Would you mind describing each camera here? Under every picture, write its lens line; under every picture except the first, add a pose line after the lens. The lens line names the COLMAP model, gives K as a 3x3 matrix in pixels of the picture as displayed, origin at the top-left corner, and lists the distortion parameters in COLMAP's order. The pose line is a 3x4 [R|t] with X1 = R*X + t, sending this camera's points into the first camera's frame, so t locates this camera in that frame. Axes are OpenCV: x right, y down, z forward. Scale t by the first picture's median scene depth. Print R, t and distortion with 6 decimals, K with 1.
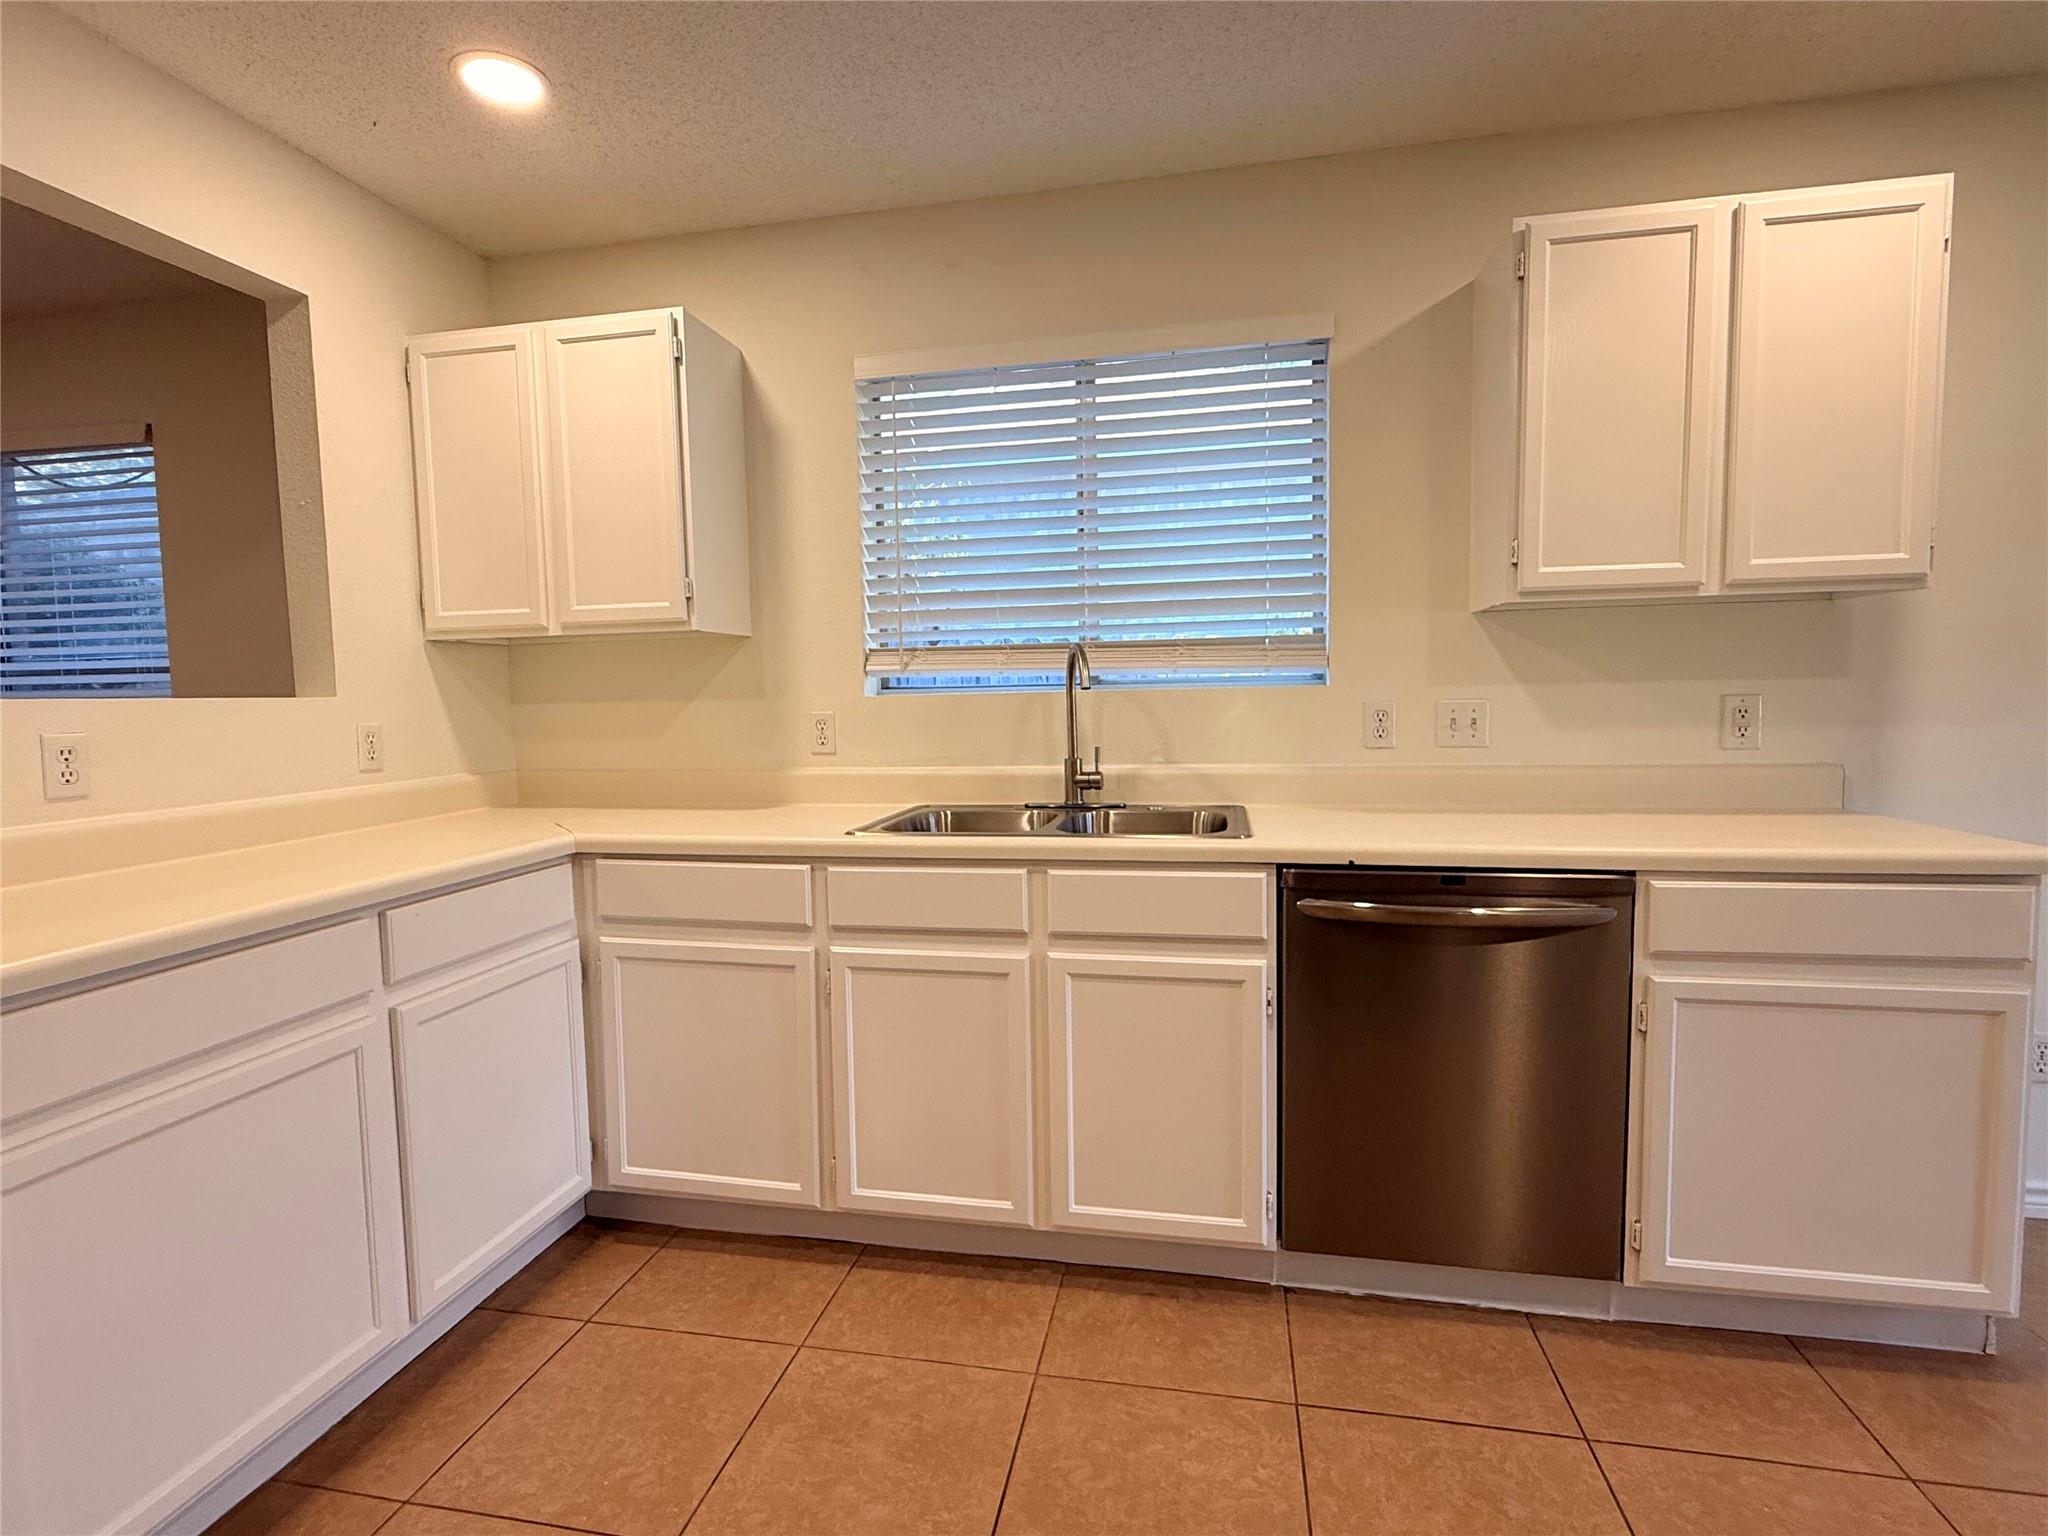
lens RADIAL K [[998.3, 0, 1021.0], [0, 998.3, 773.1], [0, 0, 1]] dist [0.005635, 0.000658]
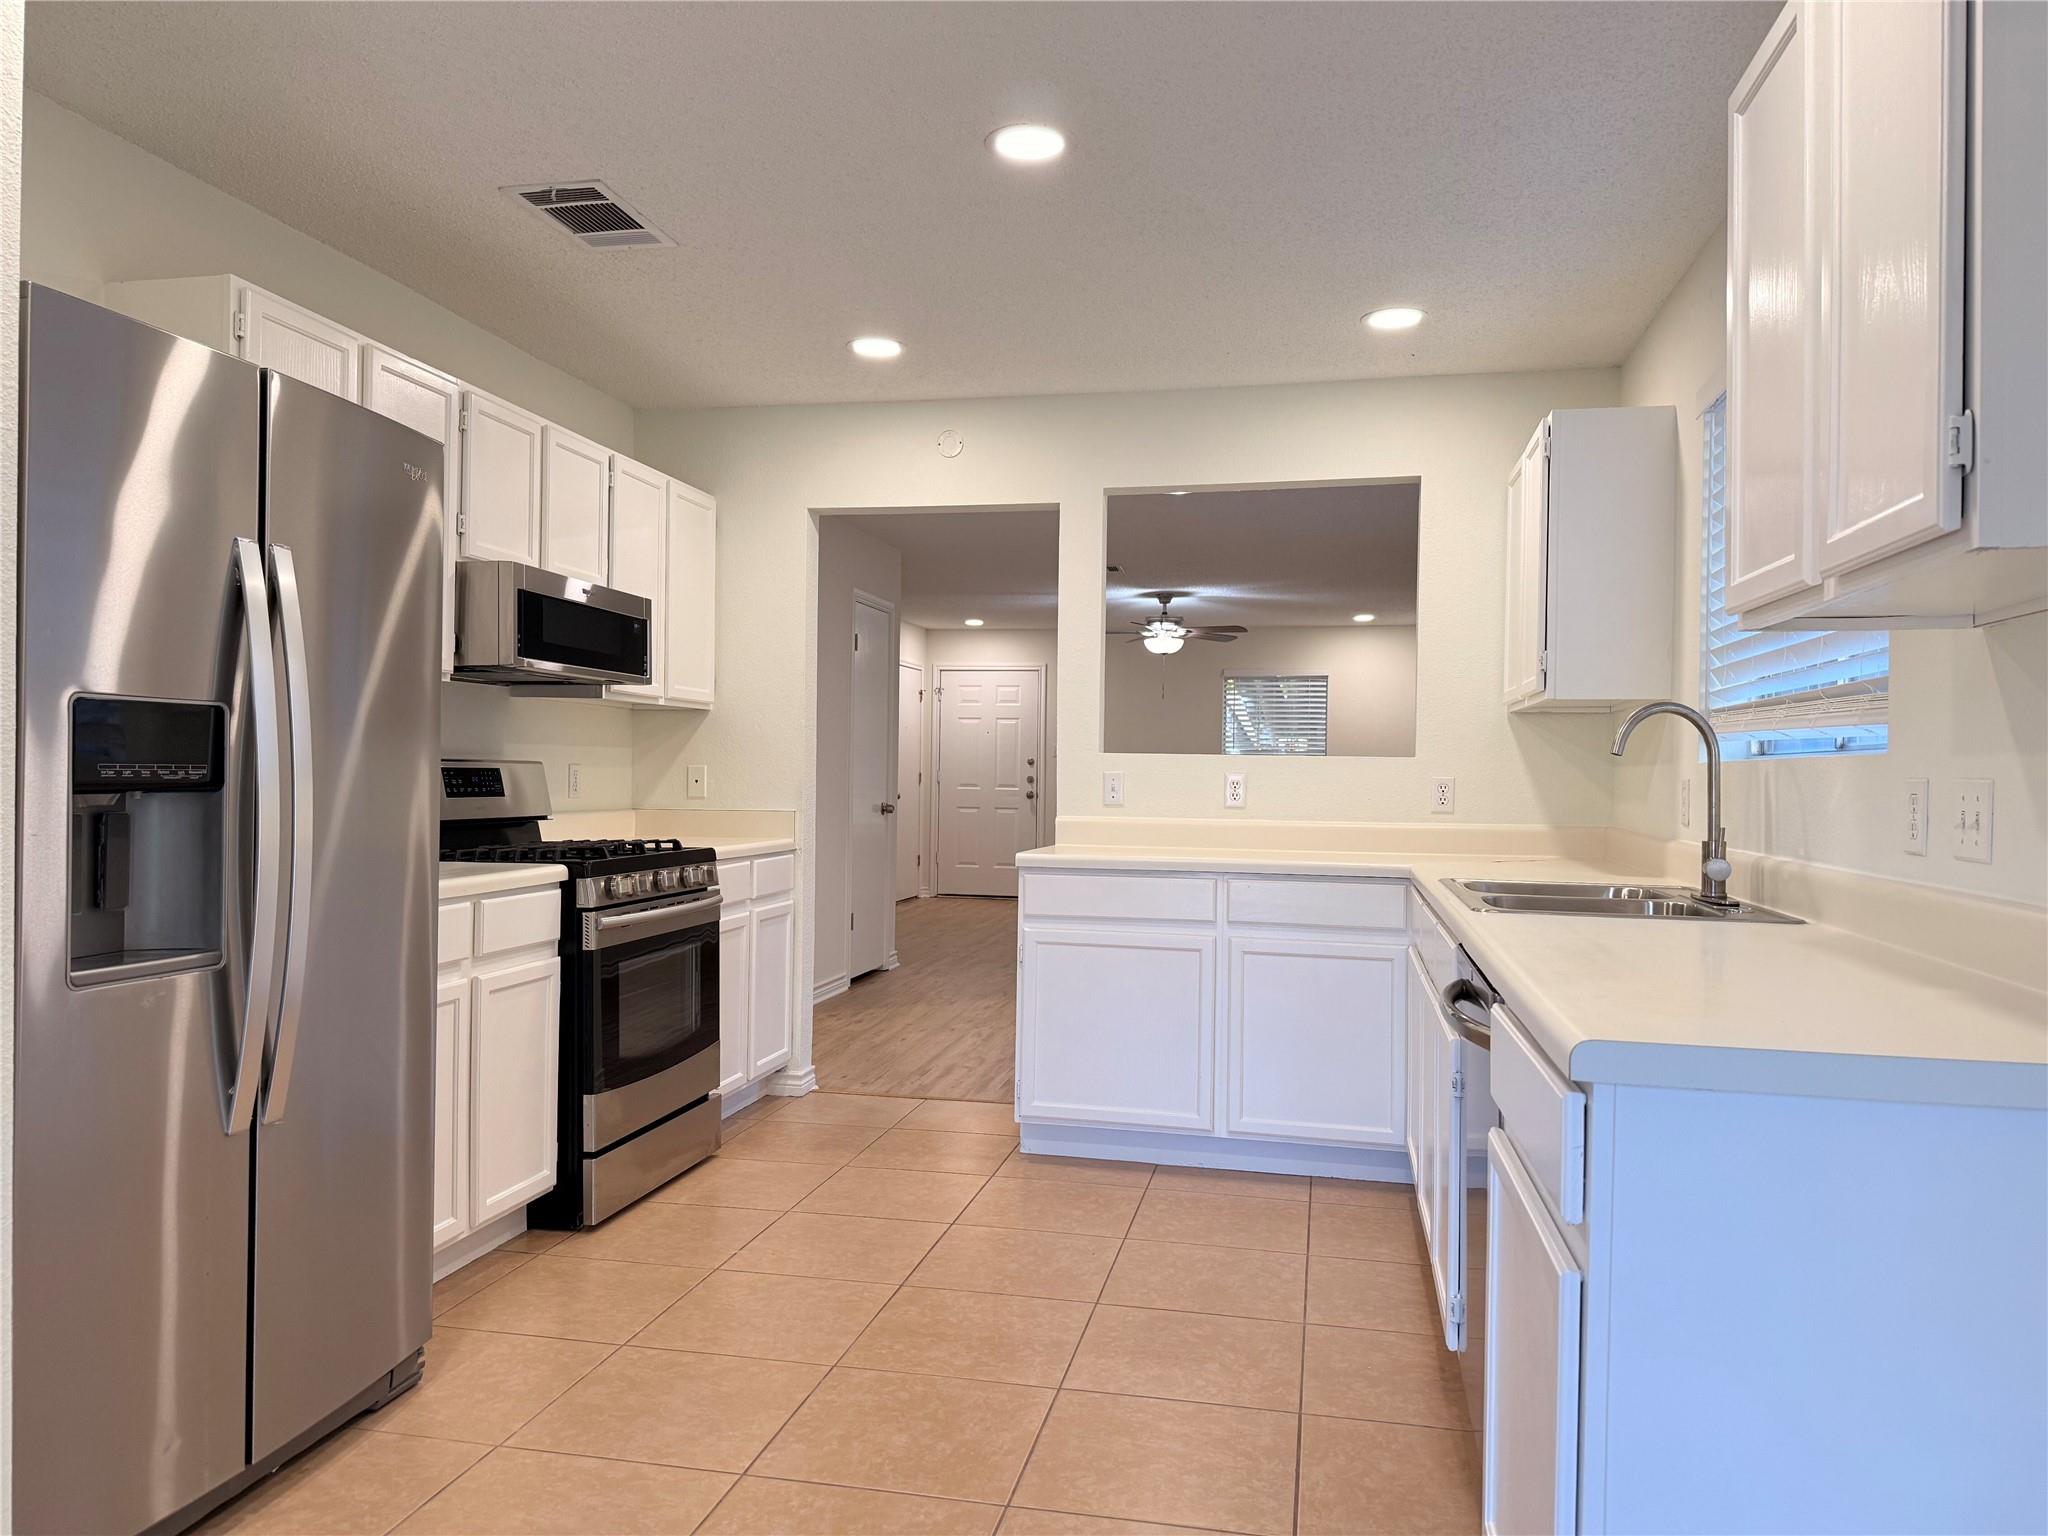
lens RADIAL K [[1431.0, 0, 1029.5], [0, 1431.0, 769.0], [0, 0, 1]] dist [0.054010, -0.063369]
pose [[-0.001286, 0.018708, -0.999824, 1.733844], [-0.092563, 0.995530, 0.018747, -0.061630], [0.995706, 0.092571, 0.000452, 0.611780]]
